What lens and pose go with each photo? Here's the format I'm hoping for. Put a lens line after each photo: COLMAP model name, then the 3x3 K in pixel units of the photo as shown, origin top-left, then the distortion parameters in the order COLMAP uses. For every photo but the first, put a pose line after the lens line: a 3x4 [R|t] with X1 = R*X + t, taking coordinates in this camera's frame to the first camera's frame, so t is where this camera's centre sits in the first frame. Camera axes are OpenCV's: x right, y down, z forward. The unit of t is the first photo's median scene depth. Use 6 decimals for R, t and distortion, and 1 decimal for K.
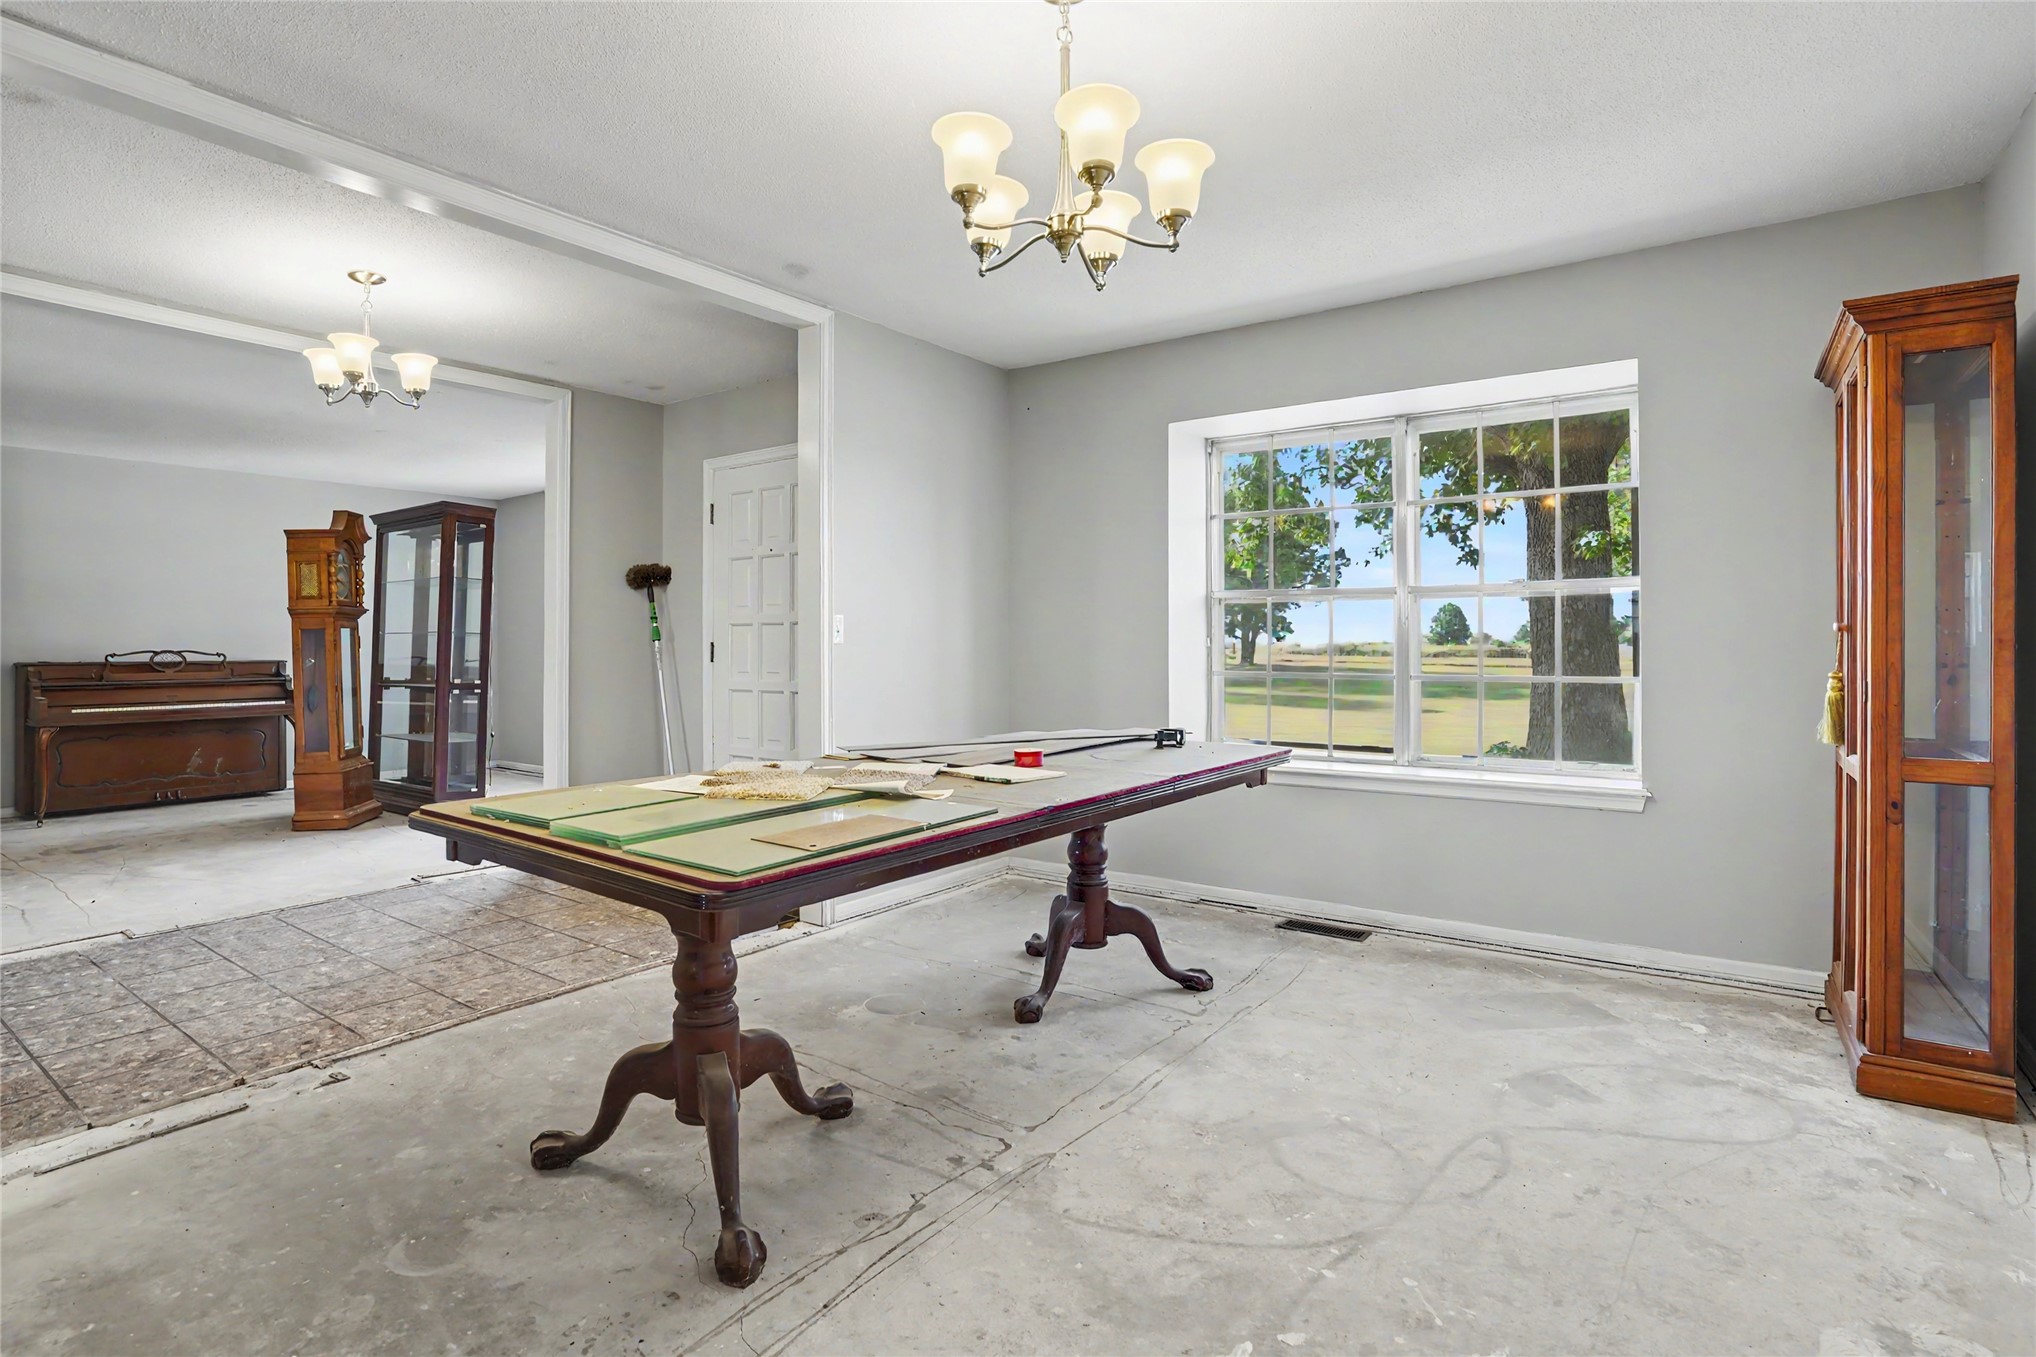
lens RADIAL K [[995.2, 0, 941.2], [0, 995.2, 647.9], [0, 0, 1]] dist [-0.021667, 0.000668]
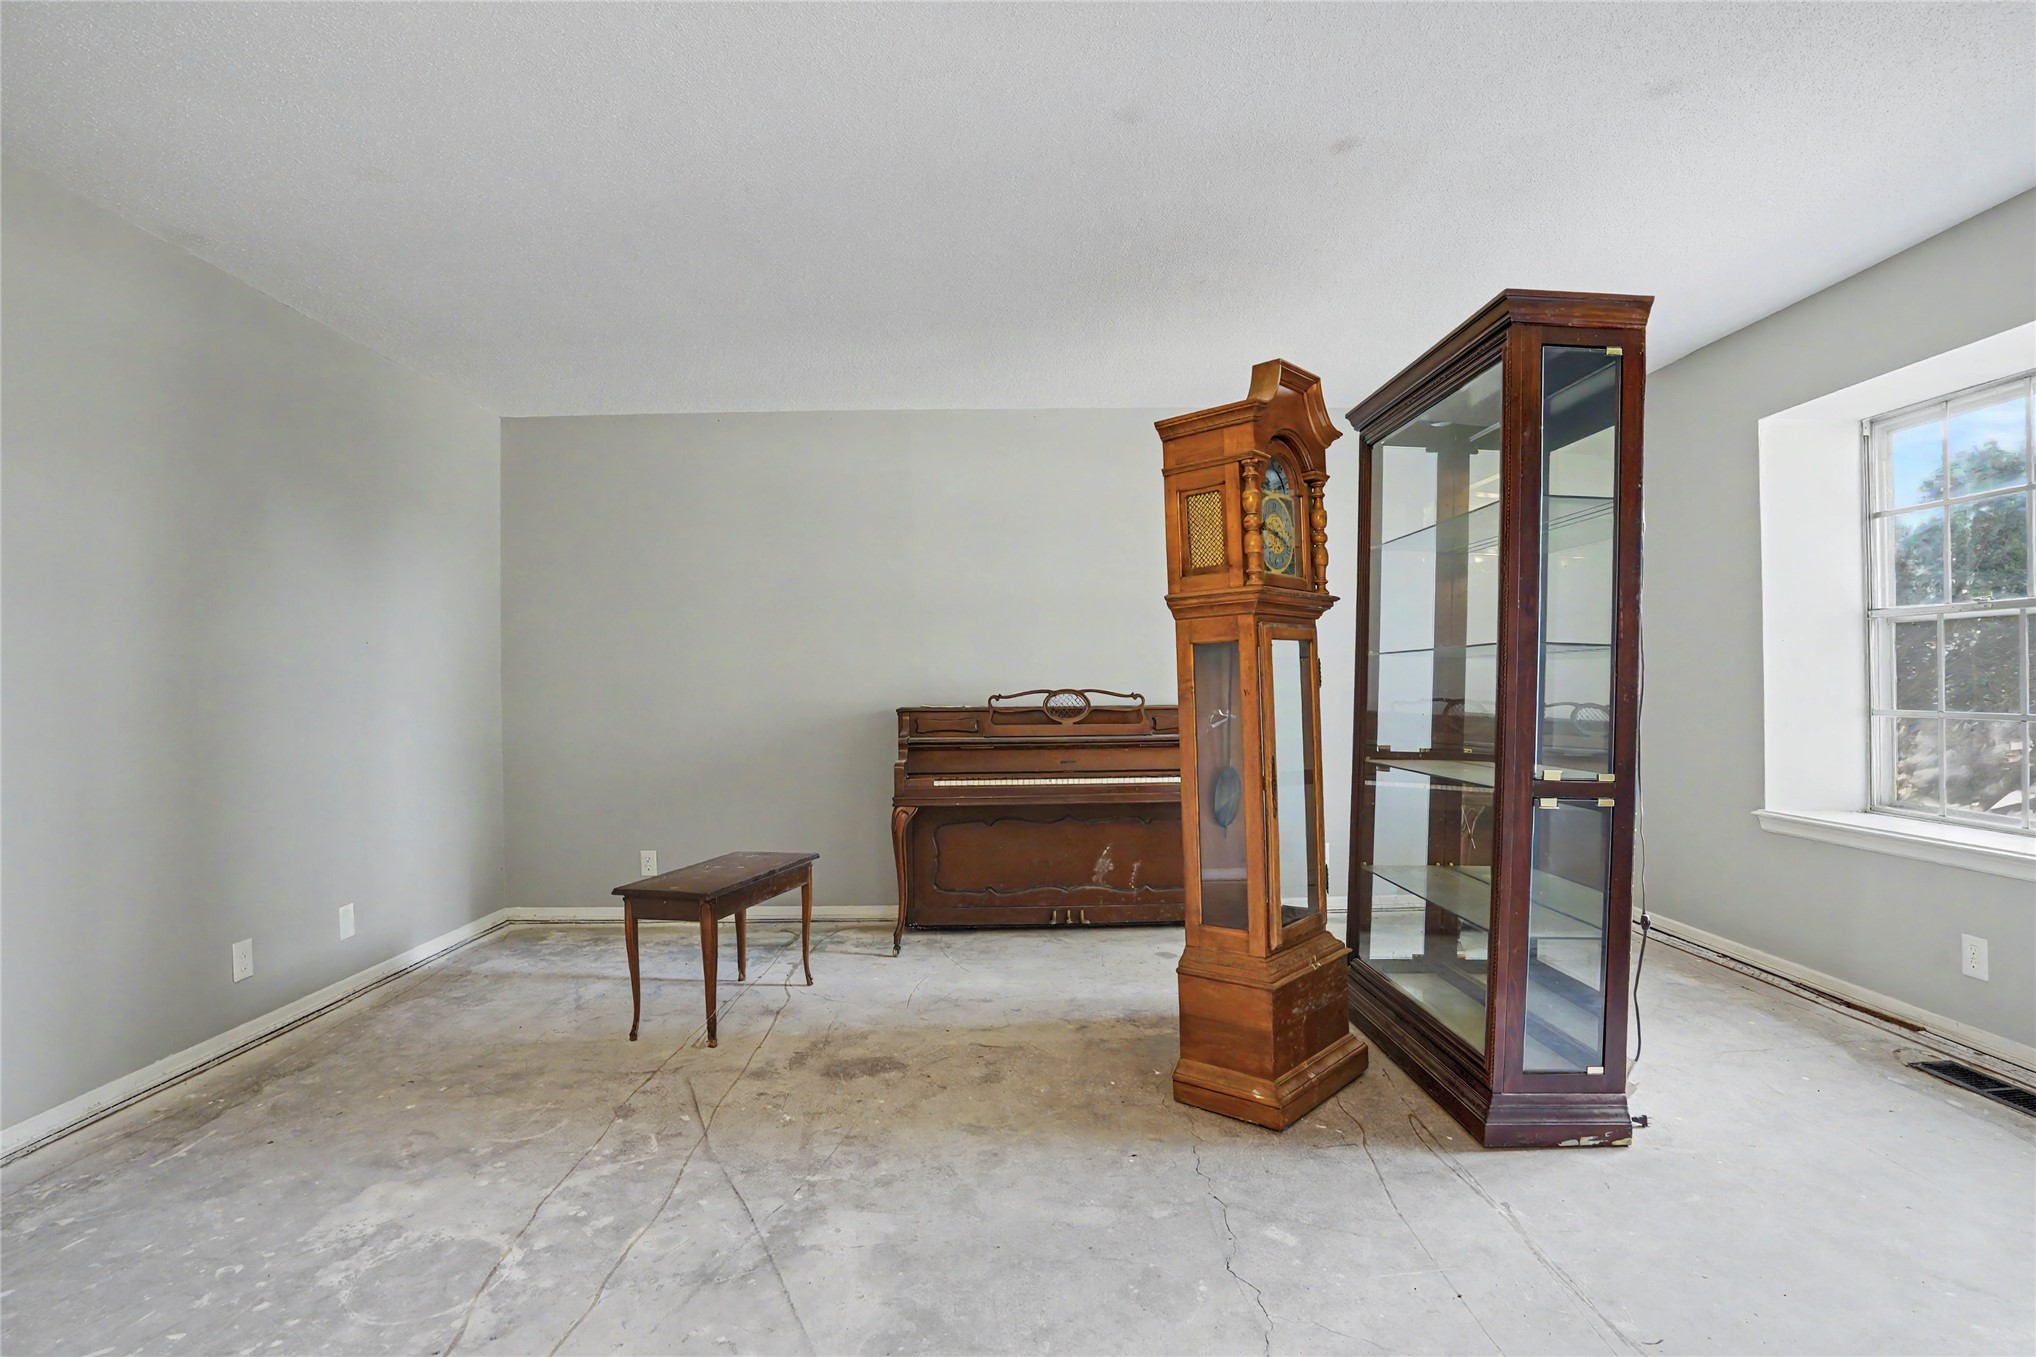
lens RADIAL K [[988.4, 0, 1027.6], [0, 988.4, 689.9], [0, 0, 1]] dist [-0.036723, 0.010727]
pose [[0.636750, -0.000339, -0.771070, -0.389009], [0.010569, 0.999910, 0.008288, -0.003323], [0.770998, -0.013427, 0.636697, 0.723809]]
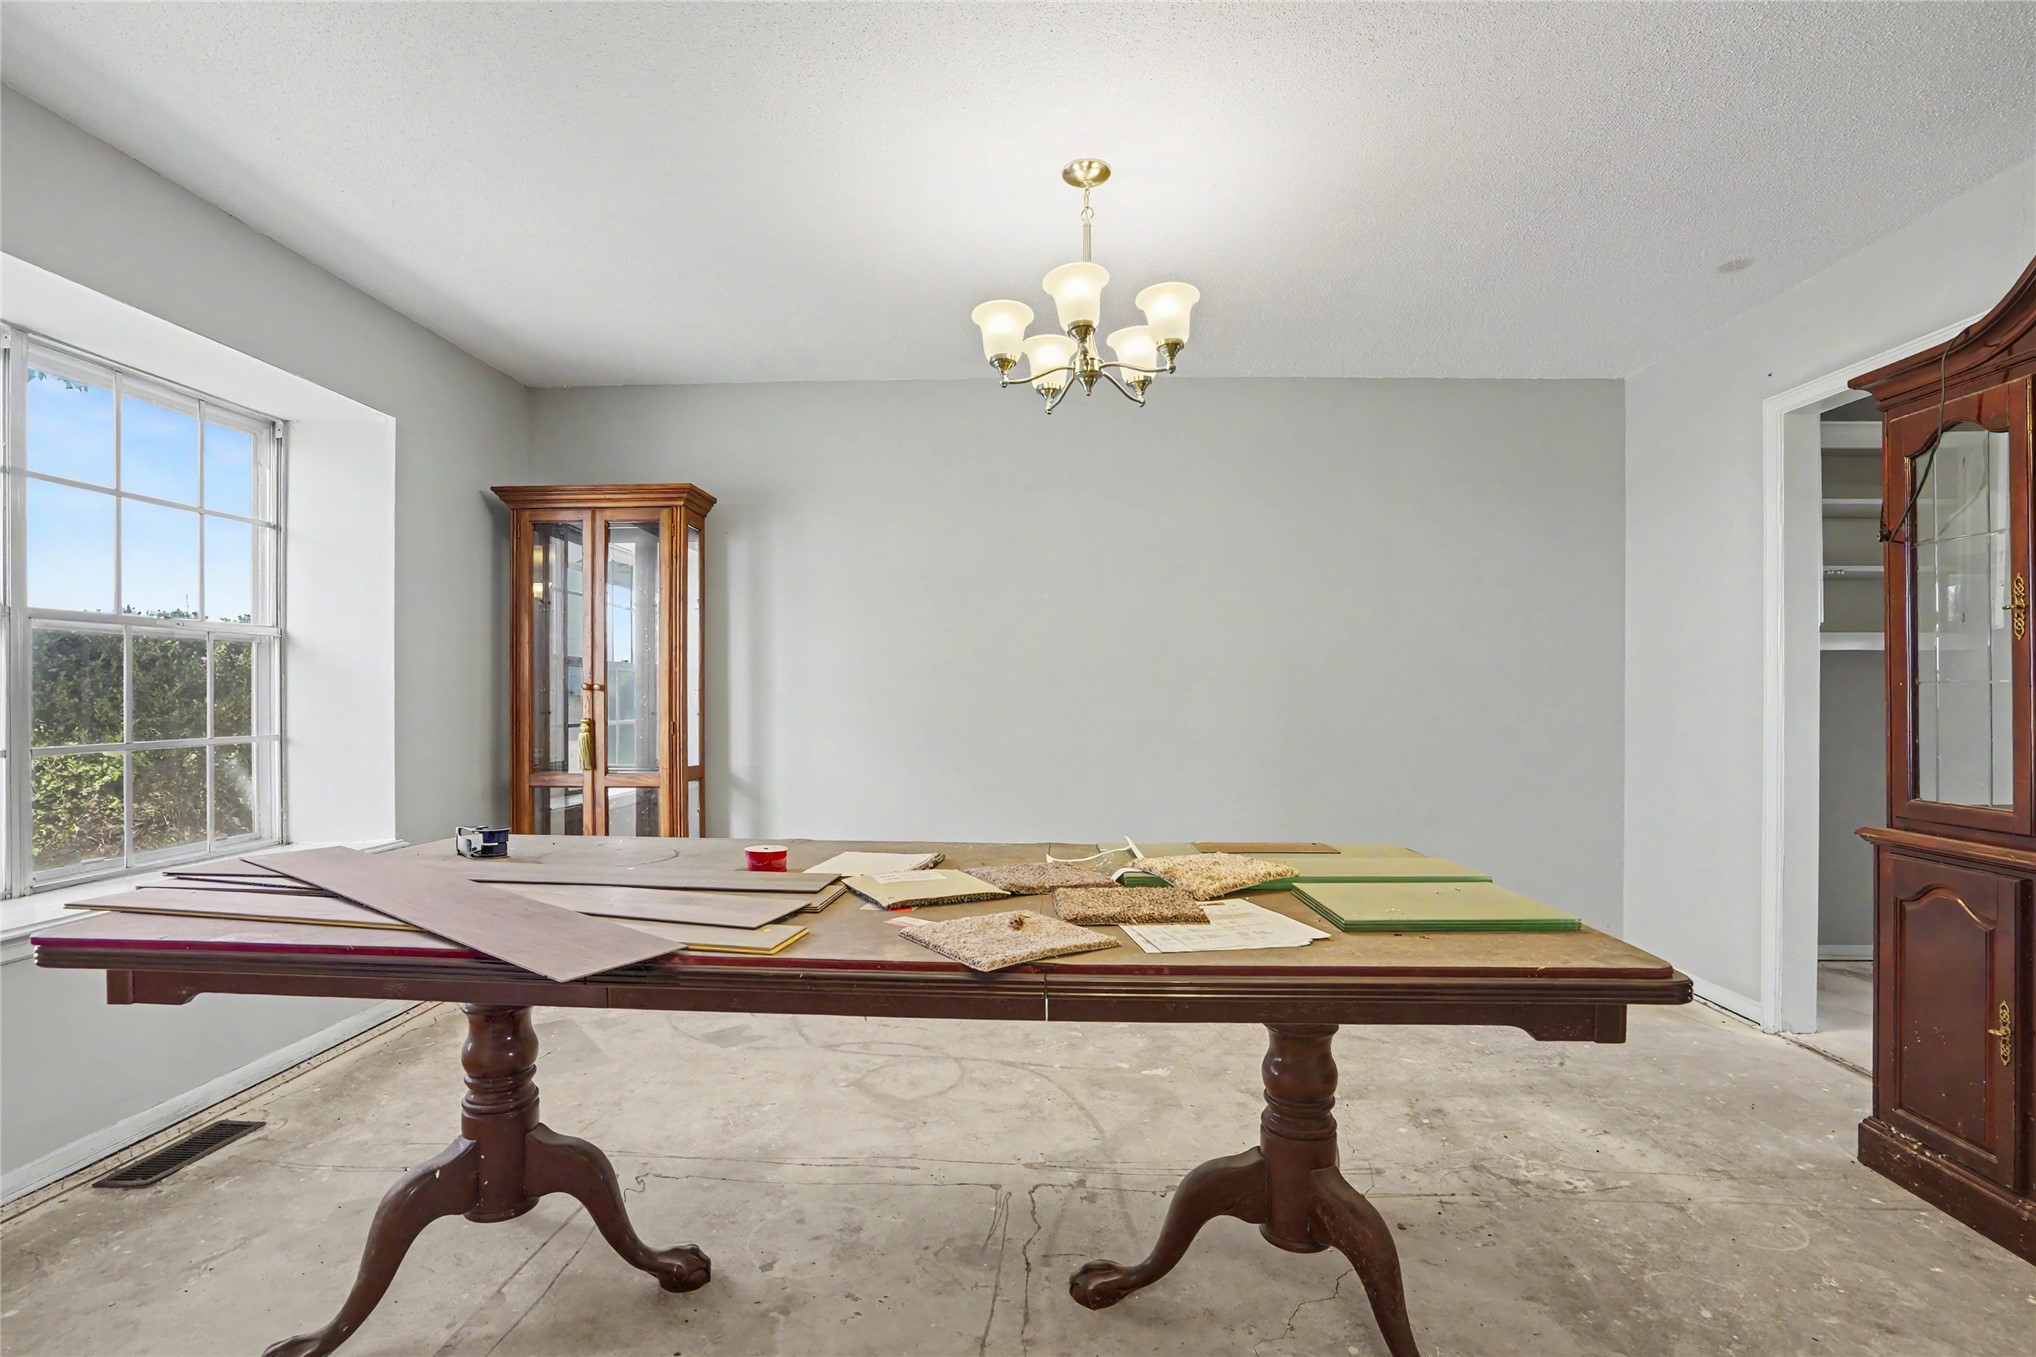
lens RADIAL K [[975.7, 0, 1023.7], [0, 975.7, 684.2], [0, 0, 1]] dist [-0.048772, 0.019696]
pose [[-0.601515, 0.011037, 0.798785, -0.288601], [0.000052, 0.999905, -0.013777, -0.003847], [-0.798862, -0.008246, -0.601458, 0.636861]]
